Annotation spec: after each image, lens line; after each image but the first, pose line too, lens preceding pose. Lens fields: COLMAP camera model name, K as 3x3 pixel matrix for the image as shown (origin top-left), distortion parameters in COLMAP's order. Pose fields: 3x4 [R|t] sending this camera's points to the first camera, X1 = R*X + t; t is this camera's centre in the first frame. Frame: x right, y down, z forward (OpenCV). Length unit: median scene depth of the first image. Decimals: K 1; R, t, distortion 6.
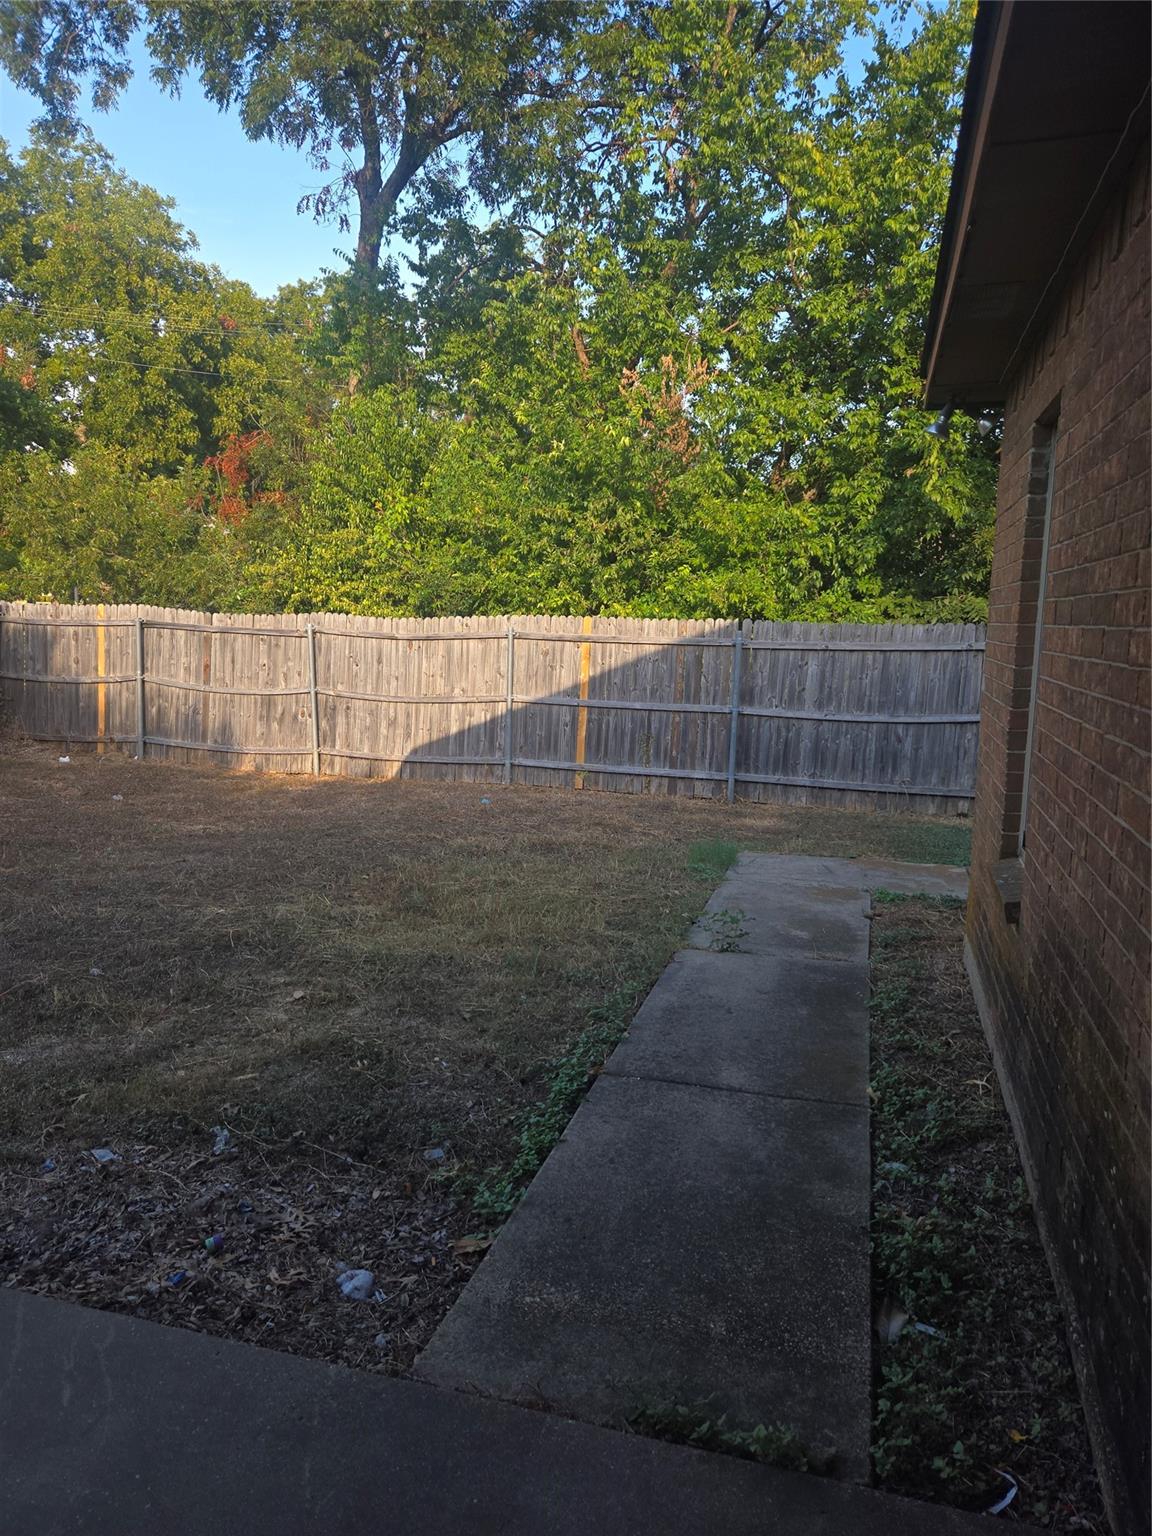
lens RADIAL K [[1038.3, 0, 576.1], [0, 1038.3, 767.8], [0, 0, 1]] dist [0.045485, -0.021724]
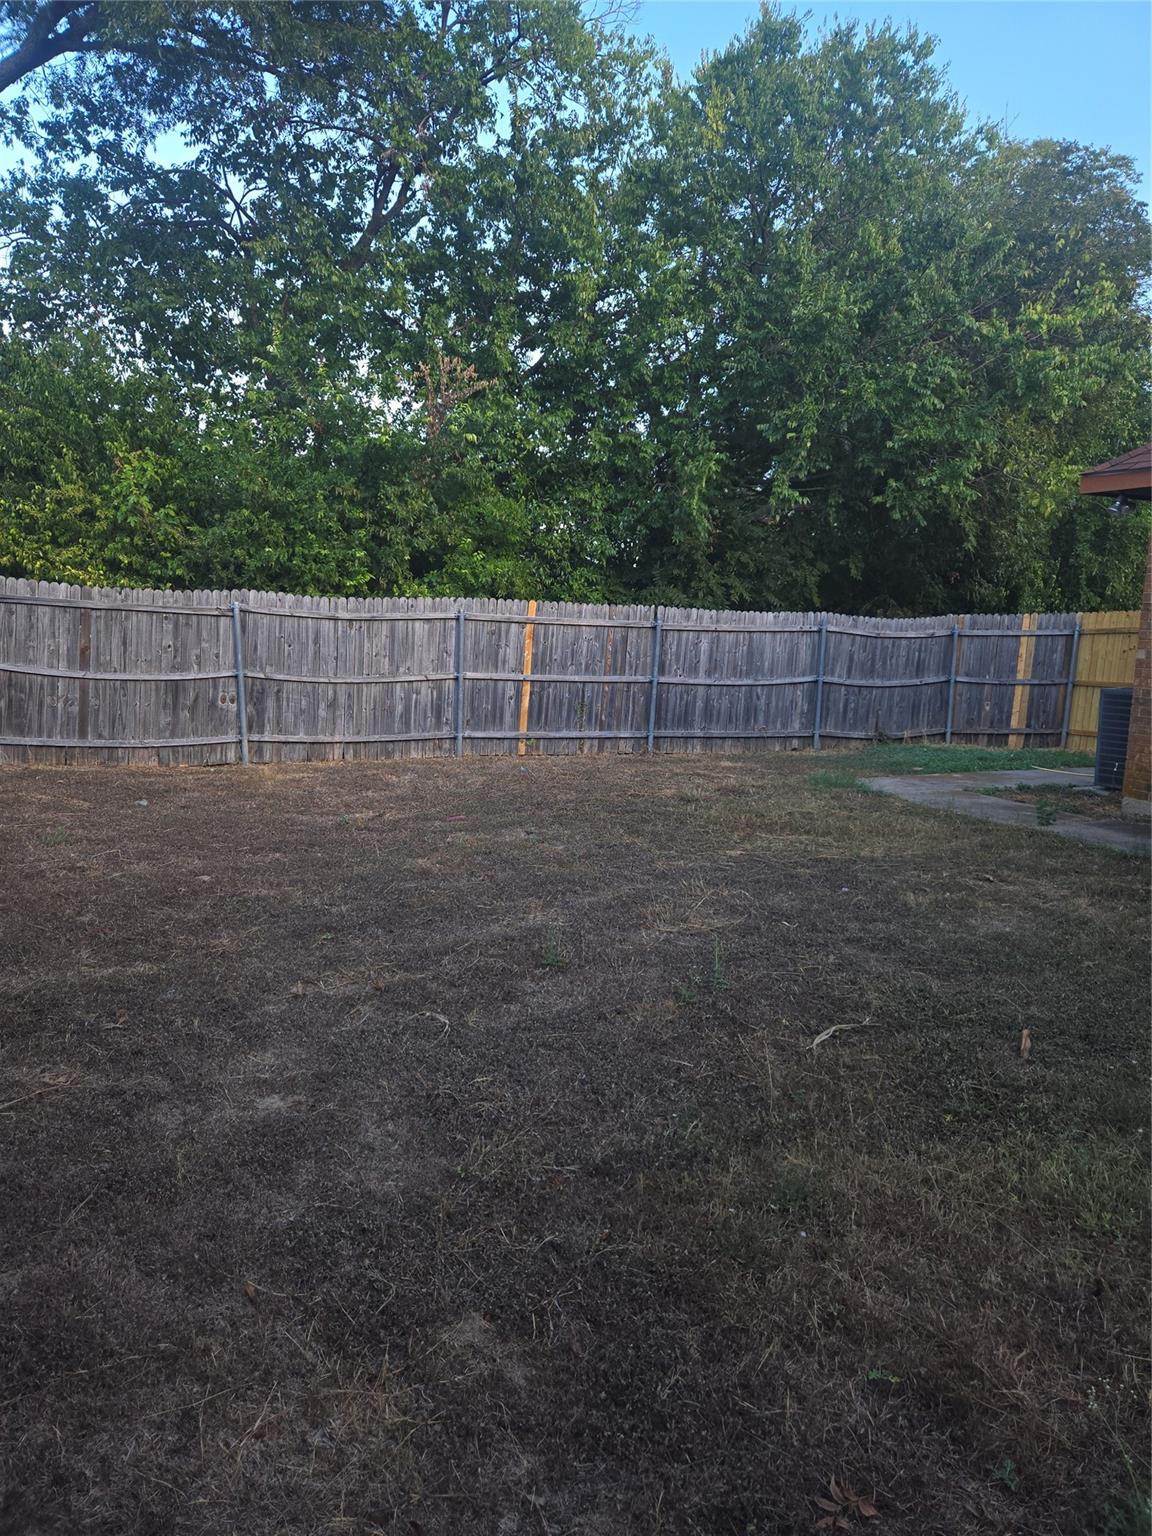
lens RADIAL K [[1038.3, 0, 575.0], [0, 1038.3, 766.3], [0, 0, 1]] dist [0.045485, -0.021724]
pose [[0.777676, -0.083748, 0.623062, -0.660021], [0.067066, 0.996483, 0.050232, -0.020092], [-0.625078, 0.002722, 0.780558, 0.089725]]
